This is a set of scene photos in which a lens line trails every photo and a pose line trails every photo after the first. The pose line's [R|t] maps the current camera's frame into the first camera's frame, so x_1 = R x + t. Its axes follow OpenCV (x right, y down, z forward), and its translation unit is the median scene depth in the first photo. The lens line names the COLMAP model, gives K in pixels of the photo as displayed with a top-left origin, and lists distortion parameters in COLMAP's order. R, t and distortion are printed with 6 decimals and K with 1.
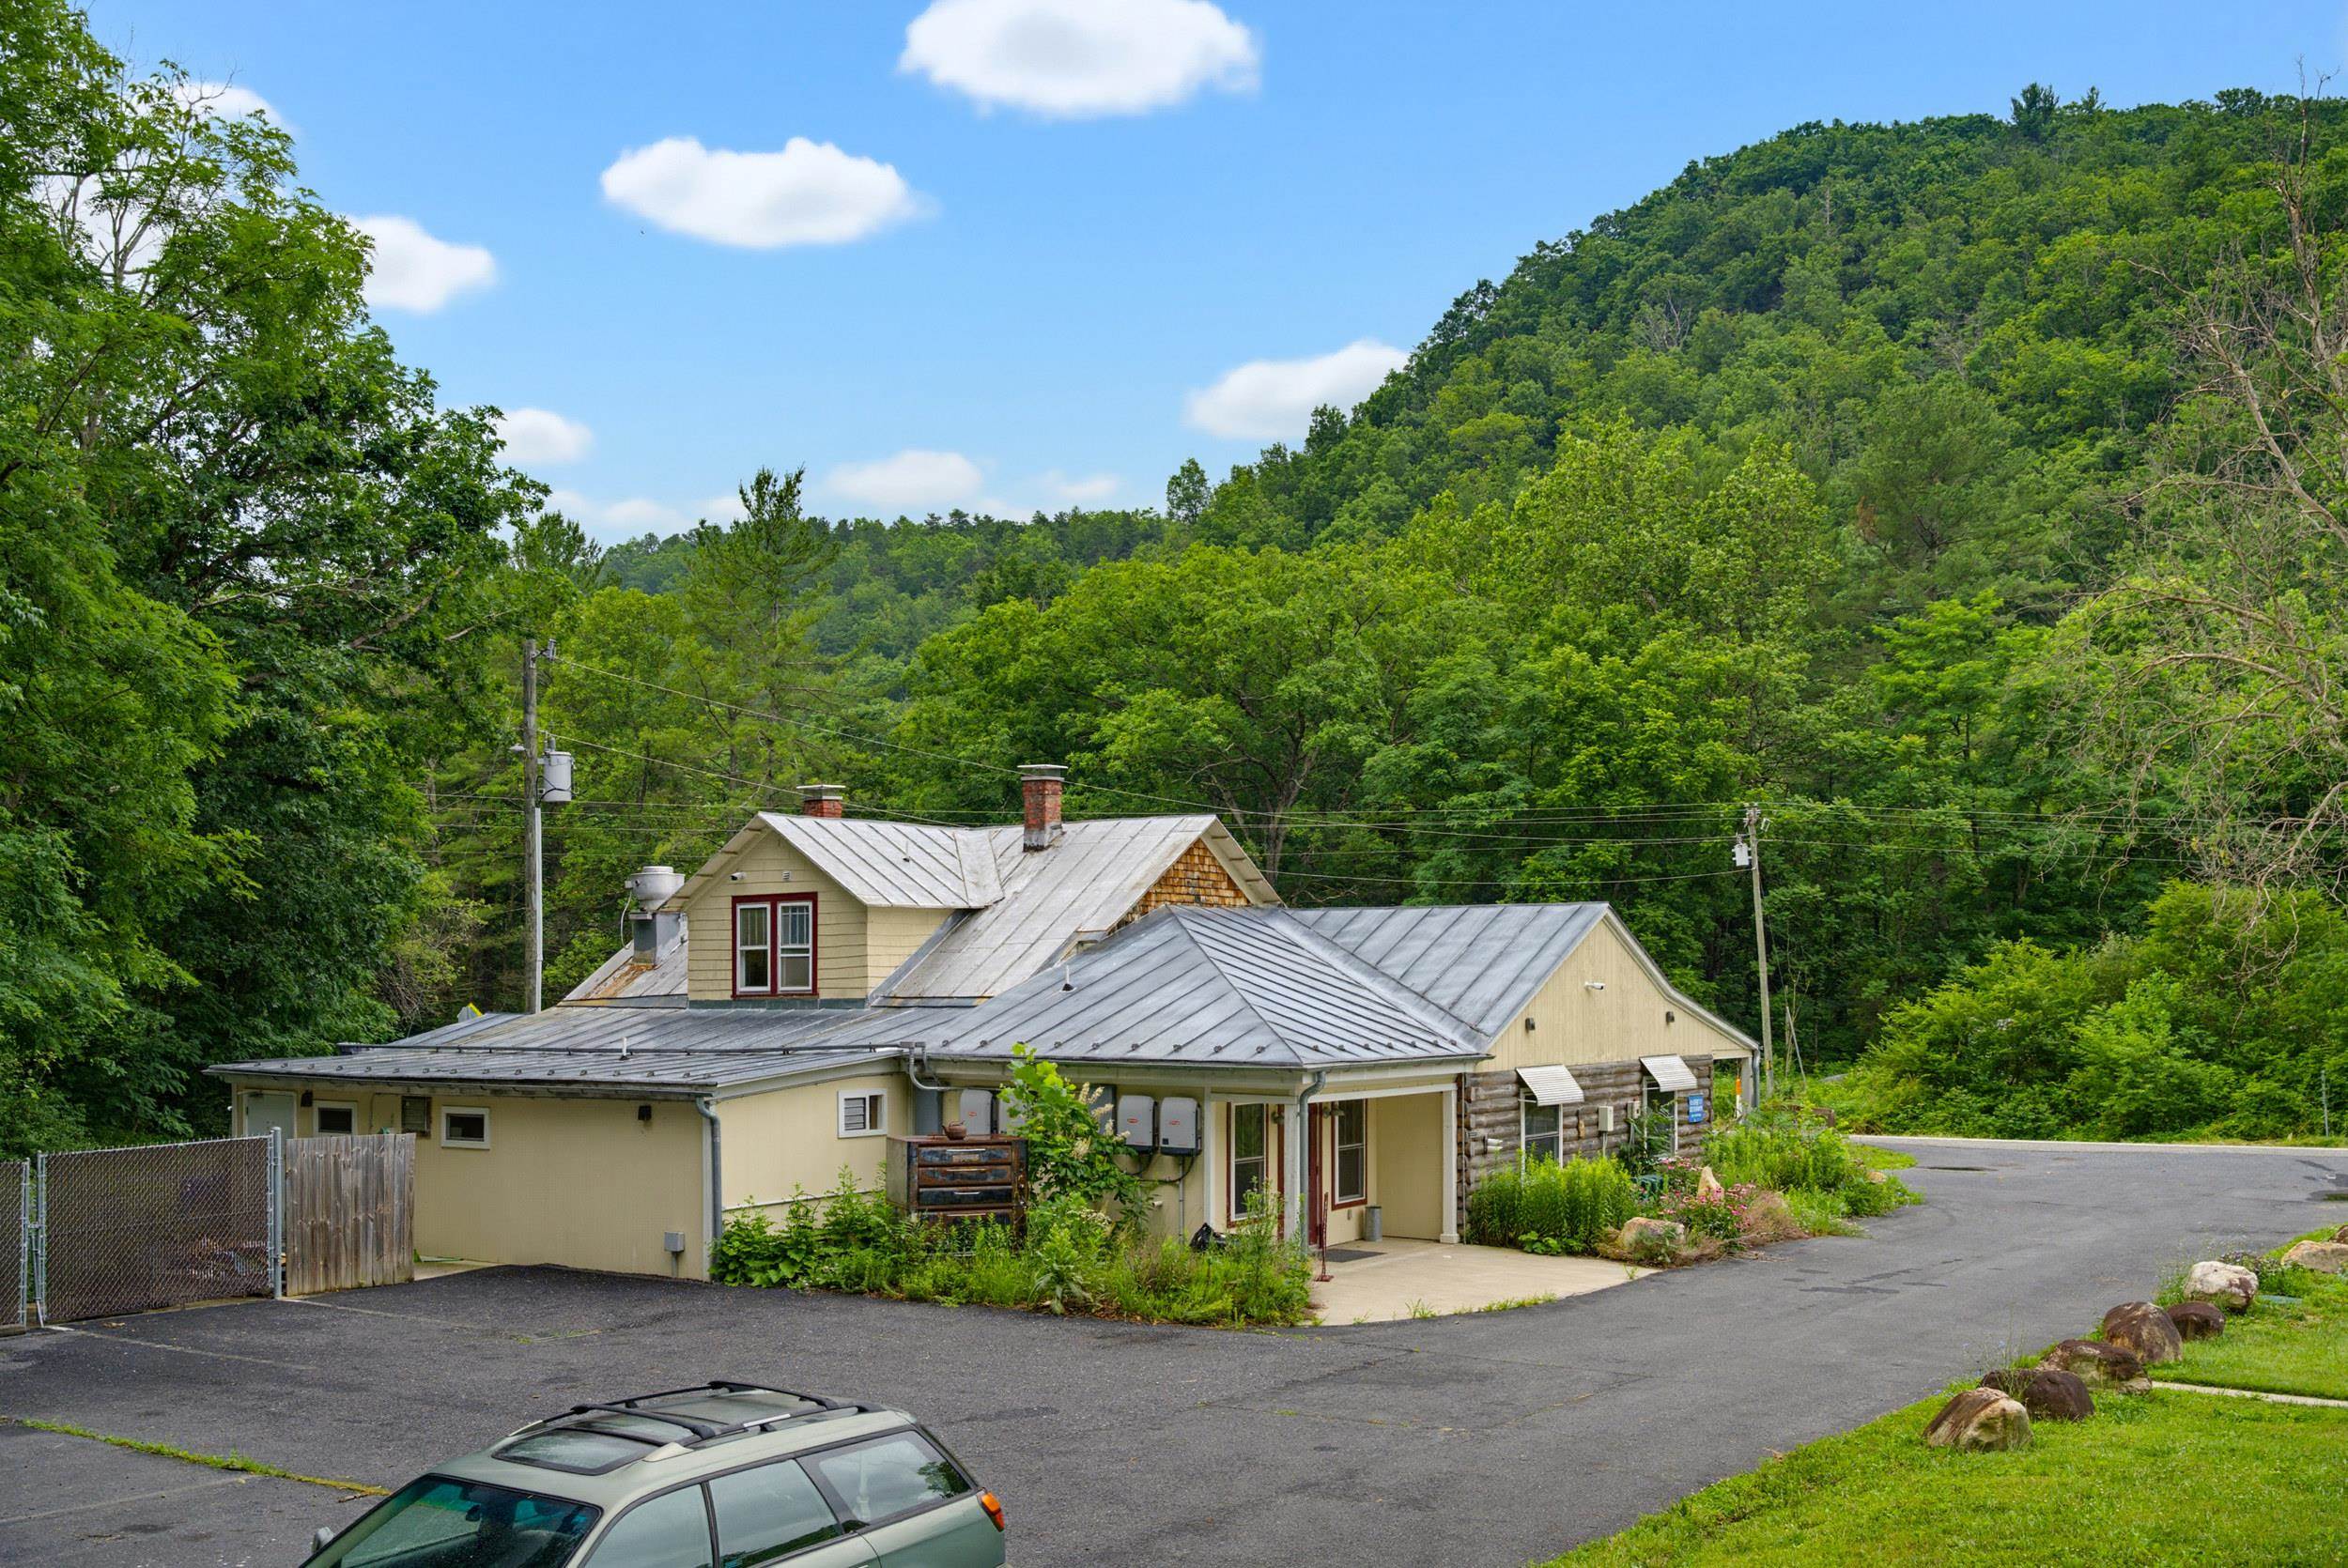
lens RADIAL K [[2353.2, 0, 1133.0], [0, 2353.2, 898.4], [0, 0, 1]] dist [-0.007663, 0.000000]
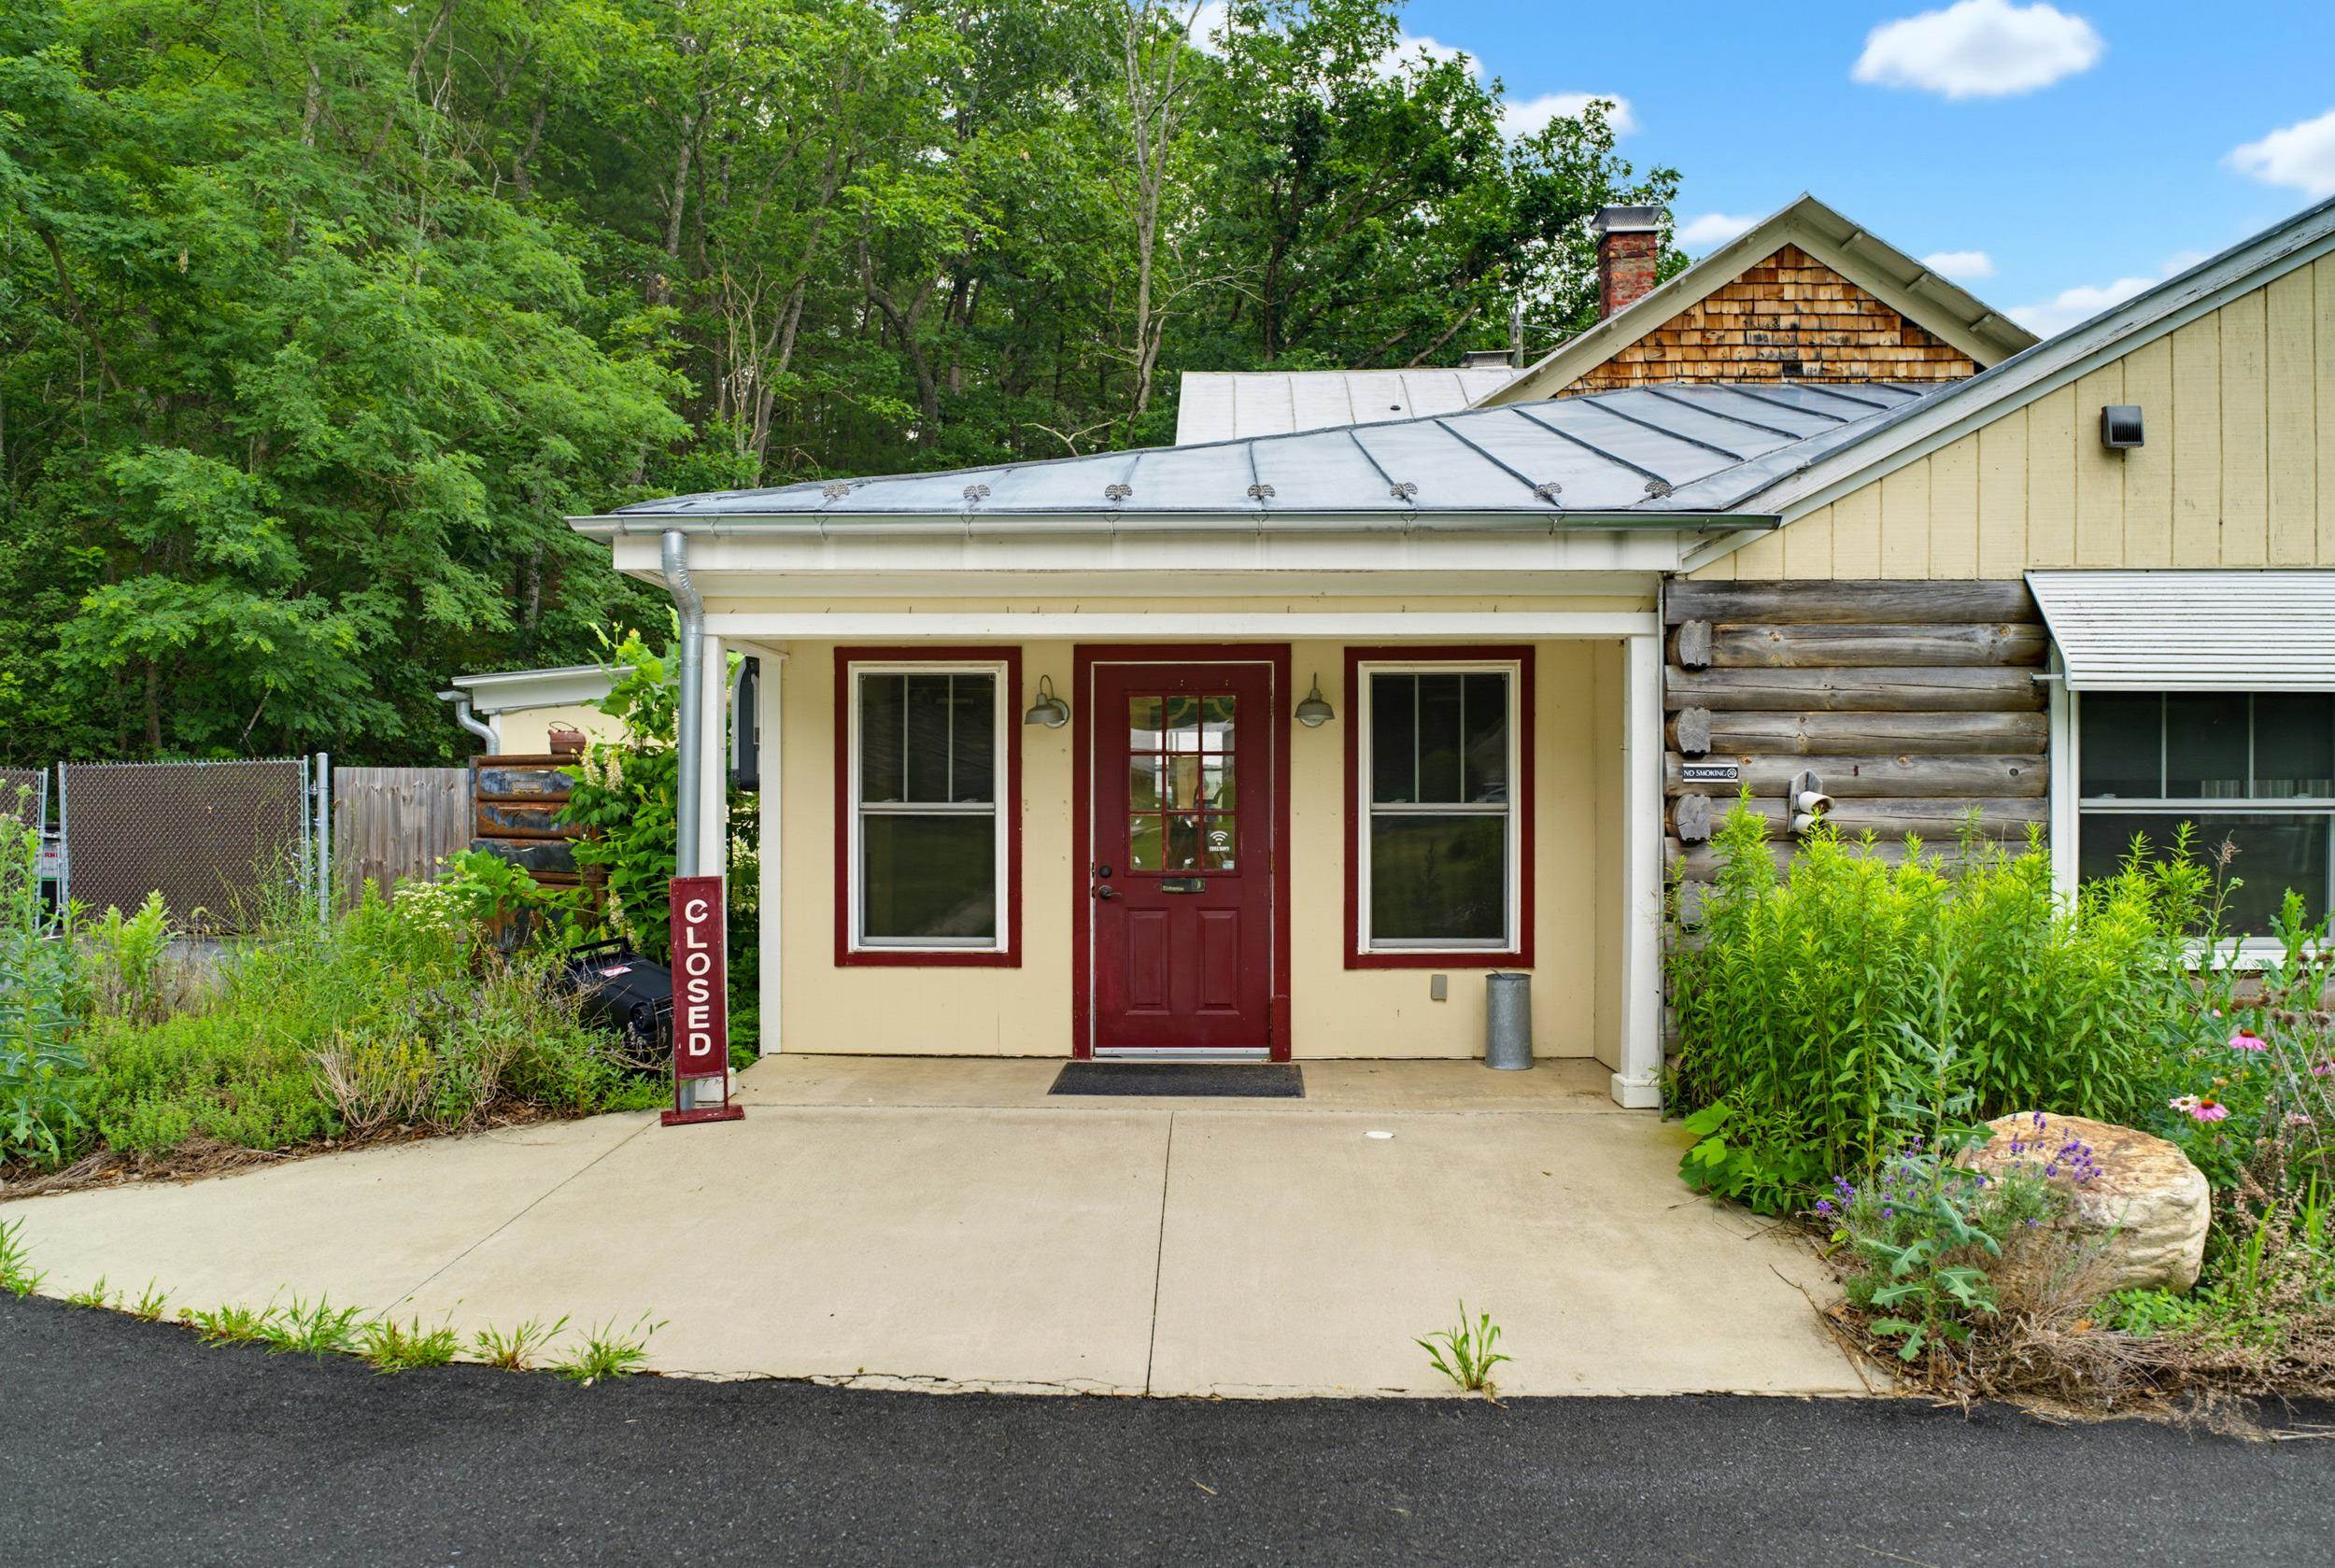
lens RADIAL K [[1592.7, 0, 1151.7], [0, 1592.7, 770.1], [0, 0, 1]] dist [-0.023422, -0.001013]
pose [[0.532686, -0.013998, -0.846197, 0.245903], [0.025001, 0.999687, -0.000799, 0.085012], [0.845943, -0.020730, 0.532870, 0.712600]]
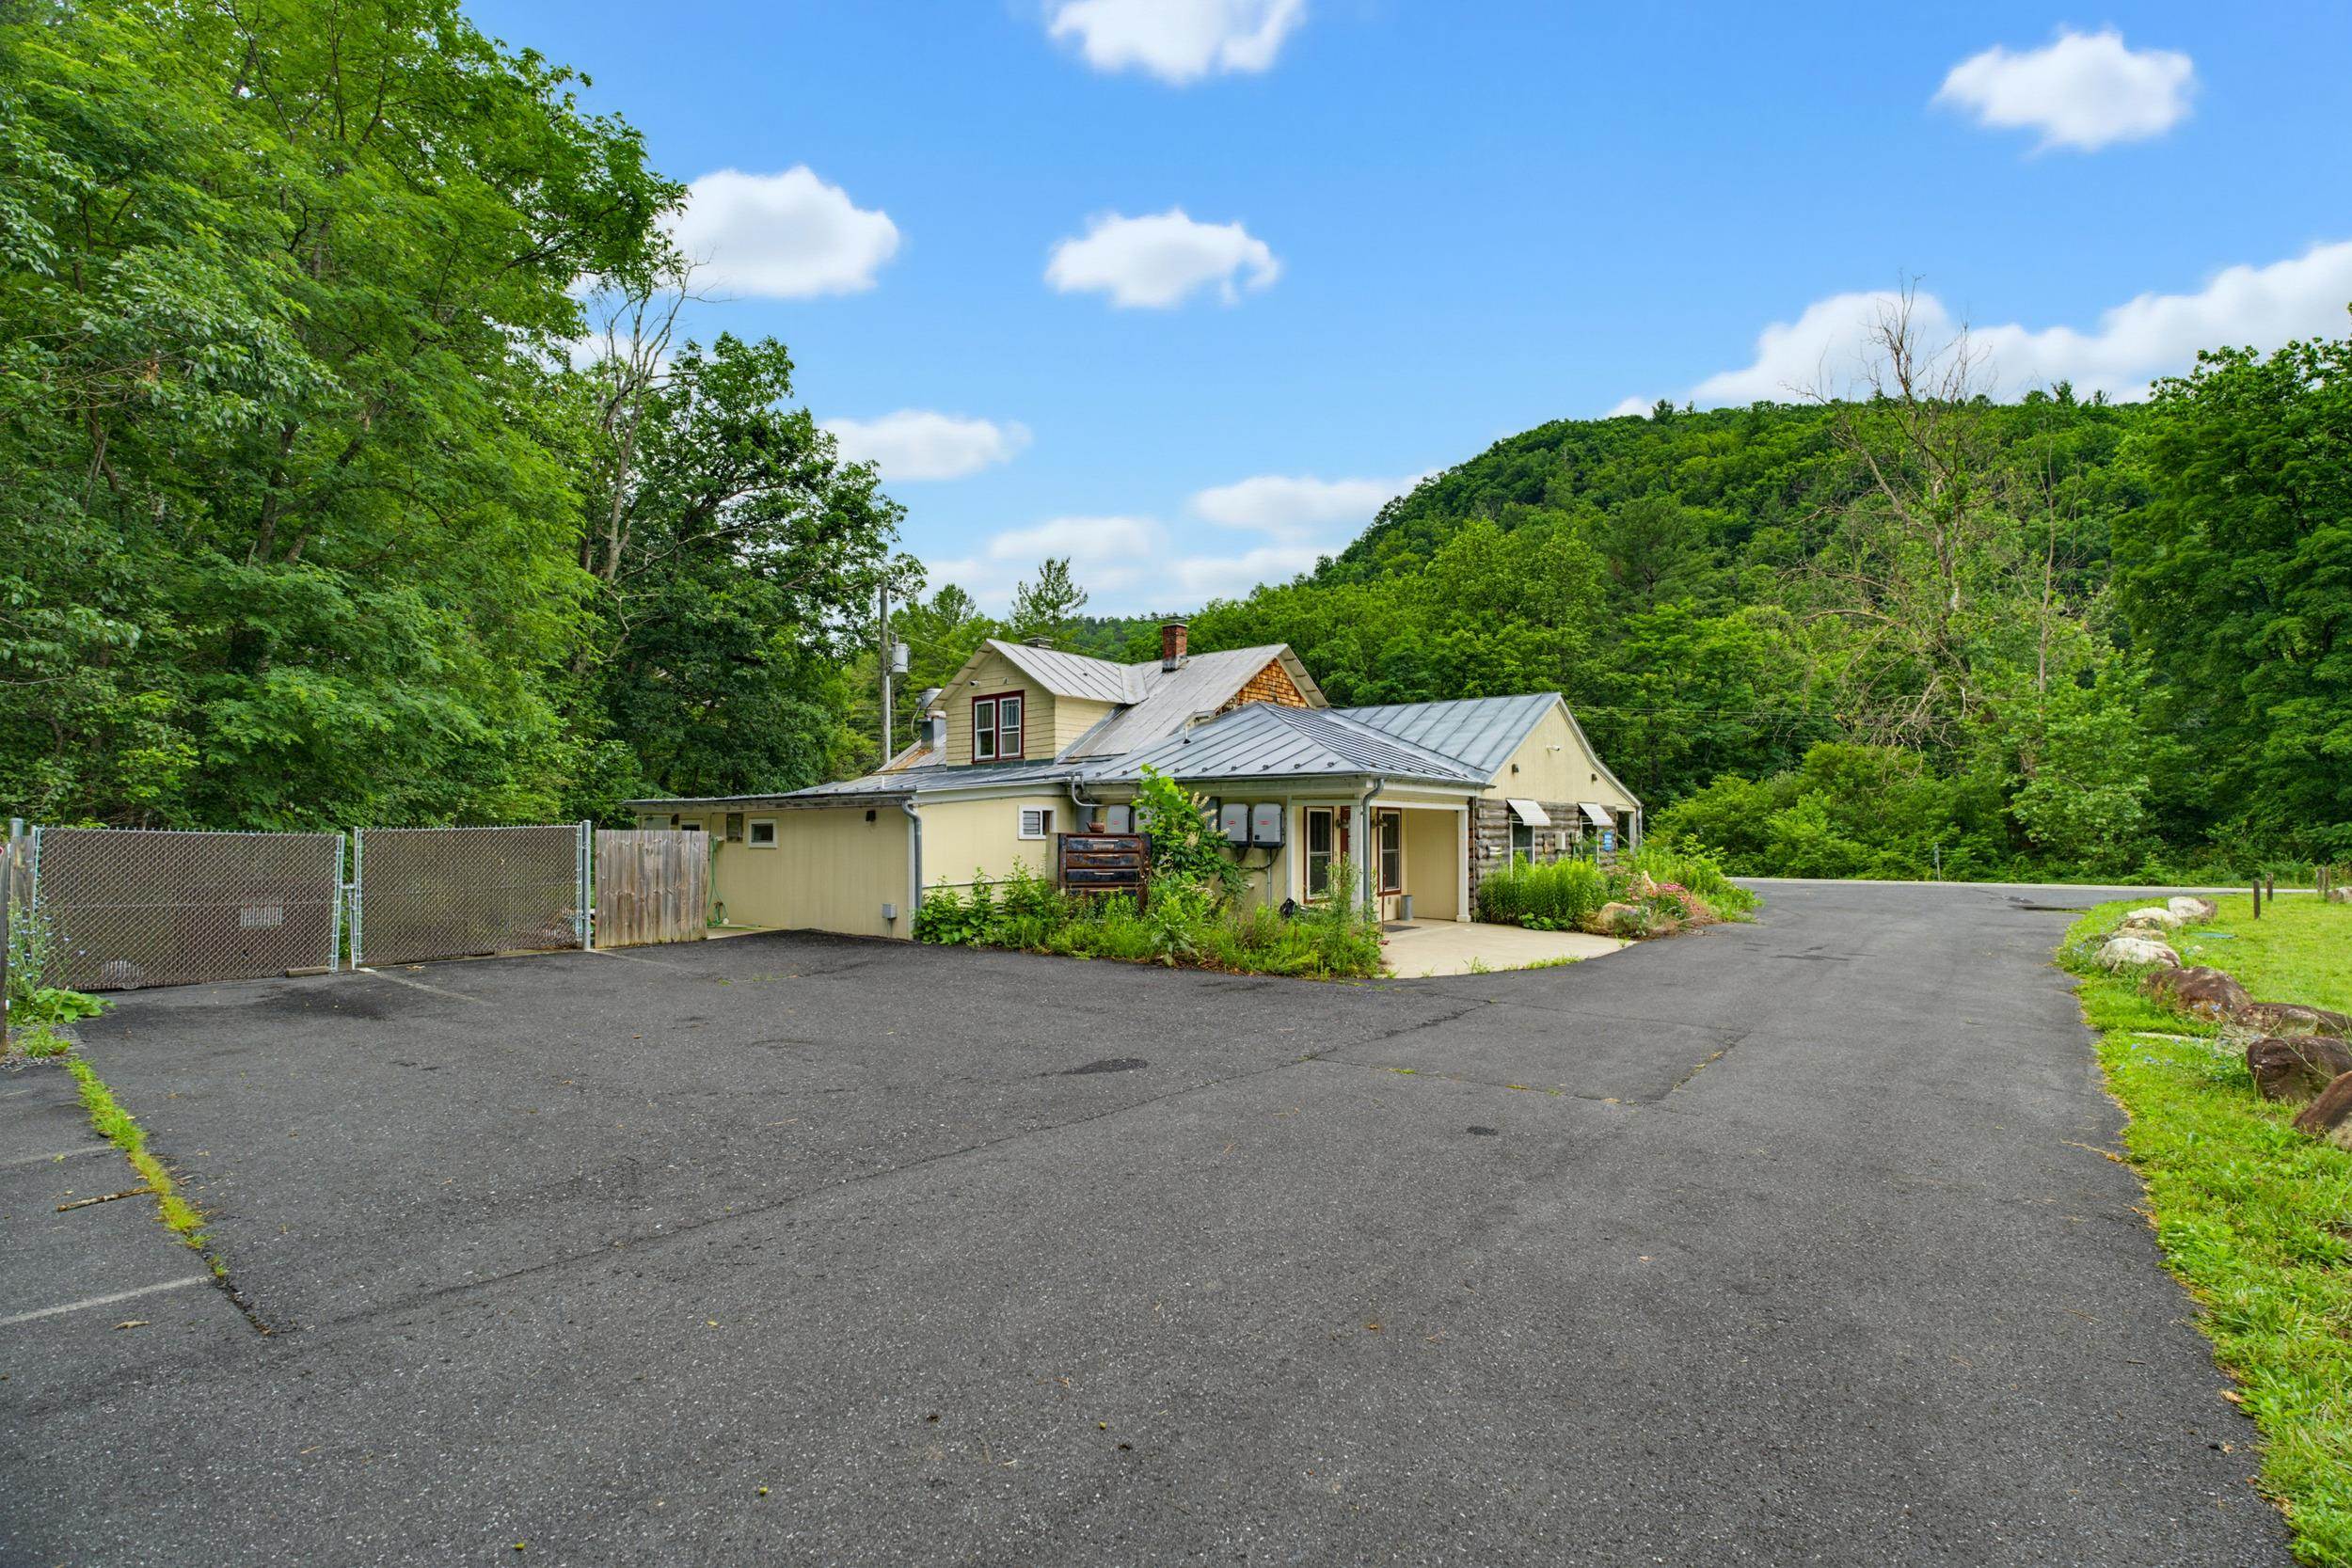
lens RADIAL K [[1043.7, 0, 1171.3], [0, 1043.7, 775.0], [0, 0, 1]] dist [0.012080, -0.002042]
pose [[0.998232, 0.001859, -0.059408, 0.000412], [-0.002949, 0.999829, -0.018272, 0.062583], [0.059364, 0.018414, 0.998067, 0.328446]]
